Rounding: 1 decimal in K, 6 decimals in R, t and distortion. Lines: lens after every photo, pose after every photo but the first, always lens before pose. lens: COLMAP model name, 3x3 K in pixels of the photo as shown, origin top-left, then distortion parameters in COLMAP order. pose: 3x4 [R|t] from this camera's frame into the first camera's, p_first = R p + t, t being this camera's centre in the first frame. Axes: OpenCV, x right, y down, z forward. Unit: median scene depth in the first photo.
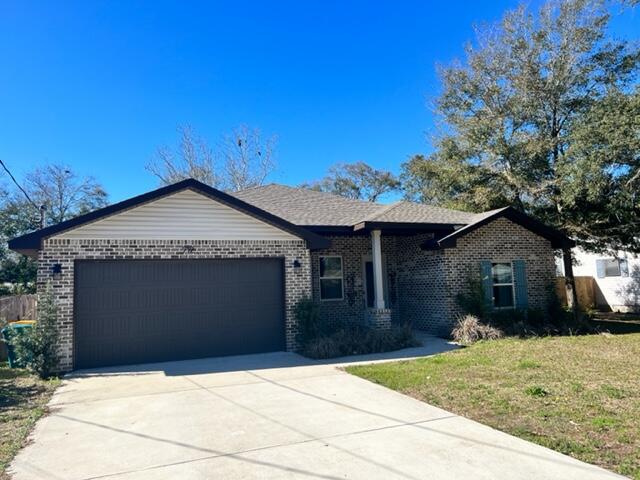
lens RADIAL K [[485.5, 0, 320.0], [0, 485.5, 239.3], [0, 0, 1]] dist [0.070611, 0.000258]
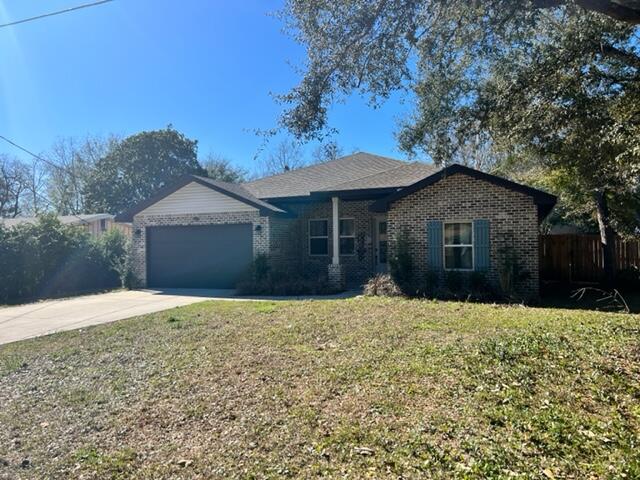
lens RADIAL K [[485.5, 0, 320.1], [0, 485.5, 240.8], [0, 0, 1]] dist [0.070611, 0.000258]
pose [[0.710378, 0.016128, -0.703635, 1.029999], [0.059085, 0.994842, 0.082454, -0.014840], [0.701336, -0.100148, 0.705761, 0.162191]]
